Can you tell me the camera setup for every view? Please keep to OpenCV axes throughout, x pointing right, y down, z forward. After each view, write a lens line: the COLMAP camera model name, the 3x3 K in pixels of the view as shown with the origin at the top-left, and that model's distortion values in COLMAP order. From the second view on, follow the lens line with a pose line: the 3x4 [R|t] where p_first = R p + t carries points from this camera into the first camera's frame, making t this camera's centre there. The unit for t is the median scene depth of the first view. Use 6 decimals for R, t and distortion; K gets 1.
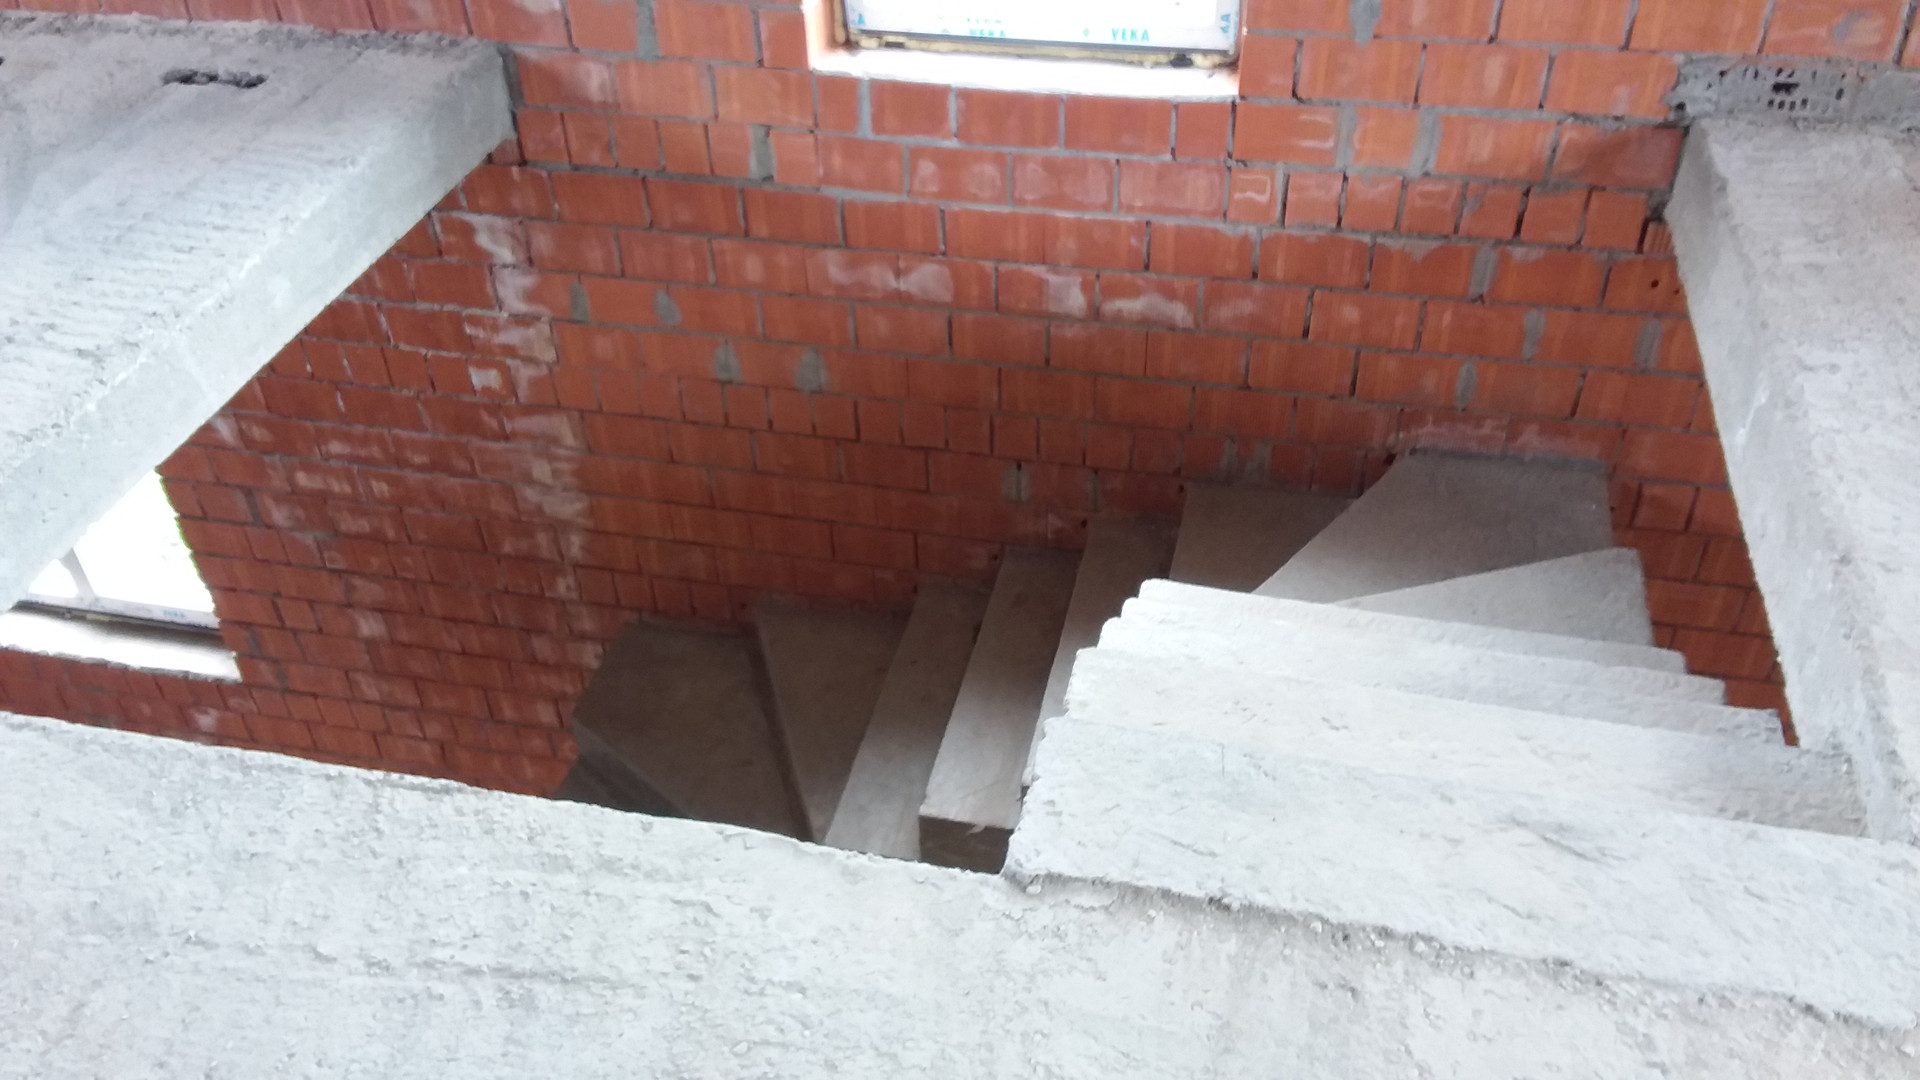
lens RADIAL K [[1567.5, 0, 973.5], [0, 1567.5, 510.9], [0, 0, 1]] dist [0.144859, -0.221118]
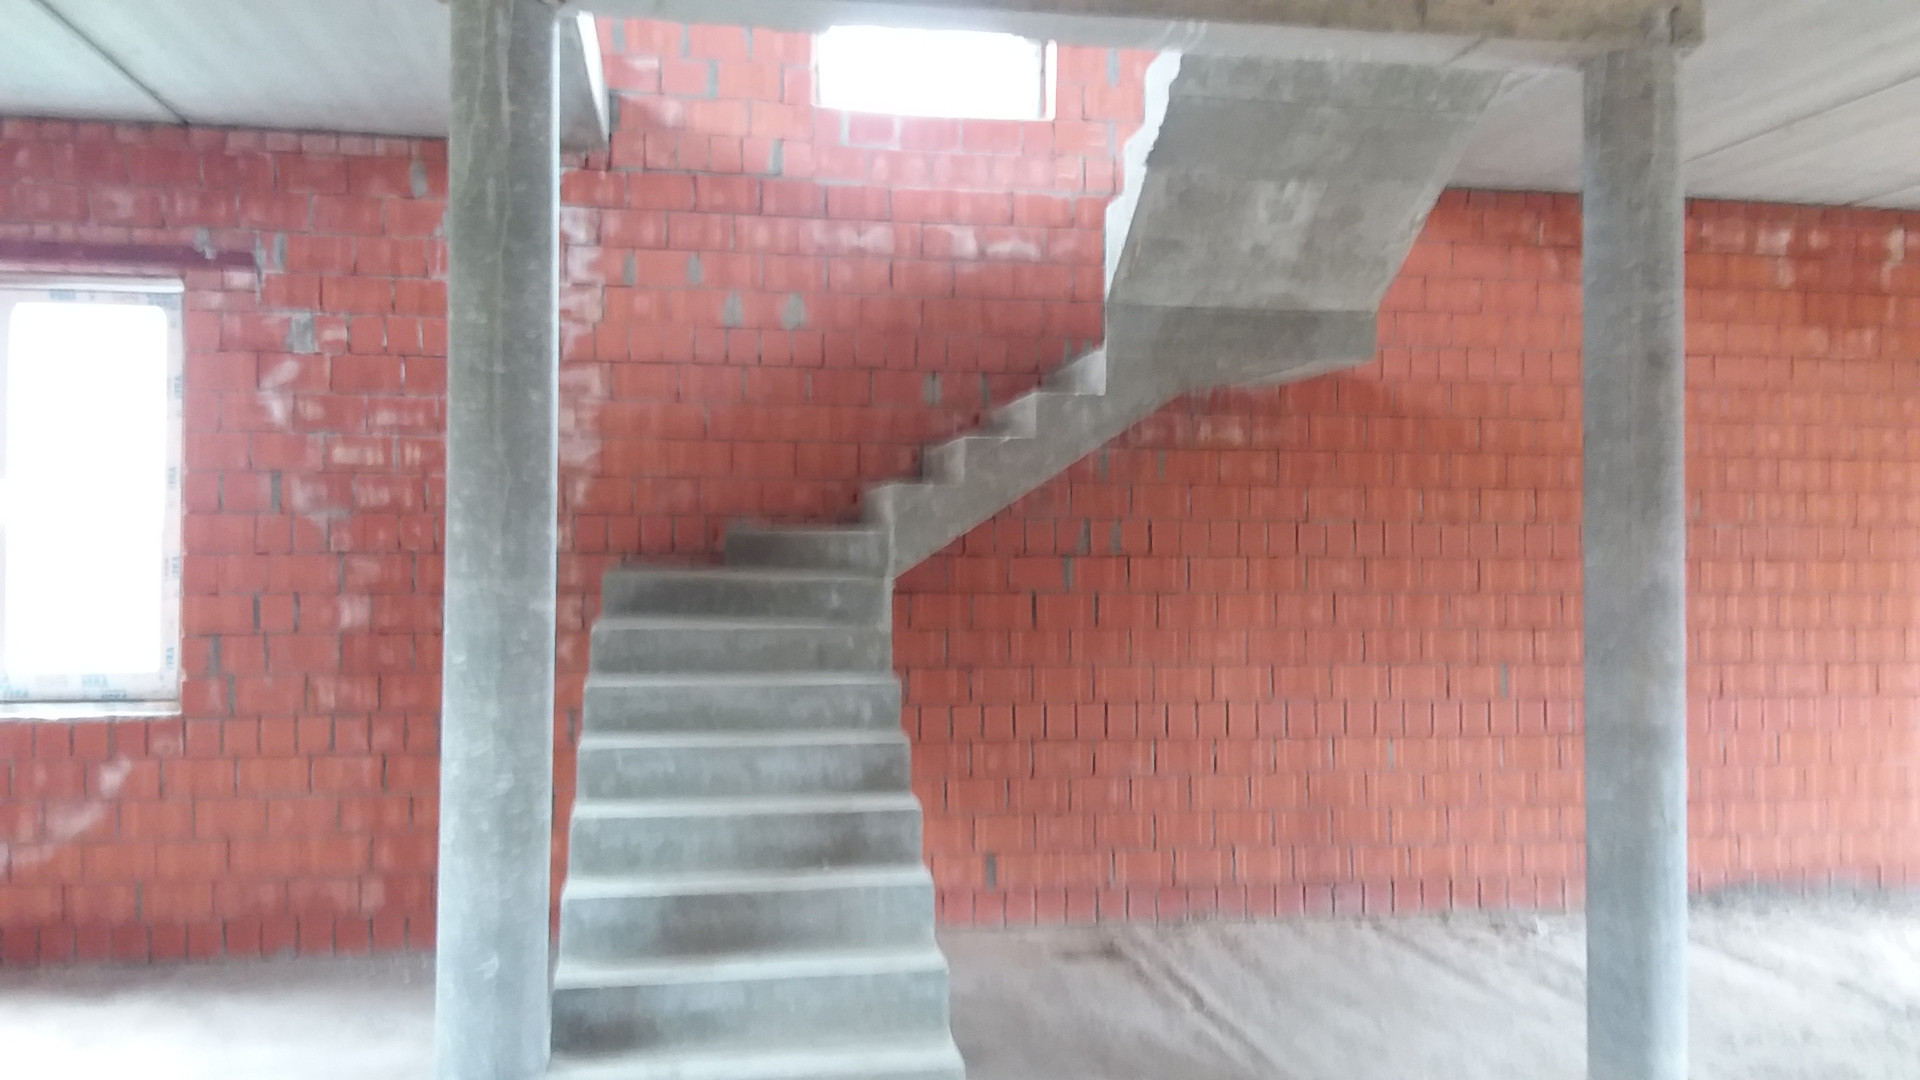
lens RADIAL K [[1567.5, 0, 973.5], [0, 1567.5, 510.9], [0, 0, 1]] dist [0.144859, -0.221118]
pose [[0.916112, 0.036632, 0.399245, -0.547843], [0.222231, 0.782438, -0.581725, 0.985187], [-0.333694, 0.621650, 0.708660, 0.005107]]
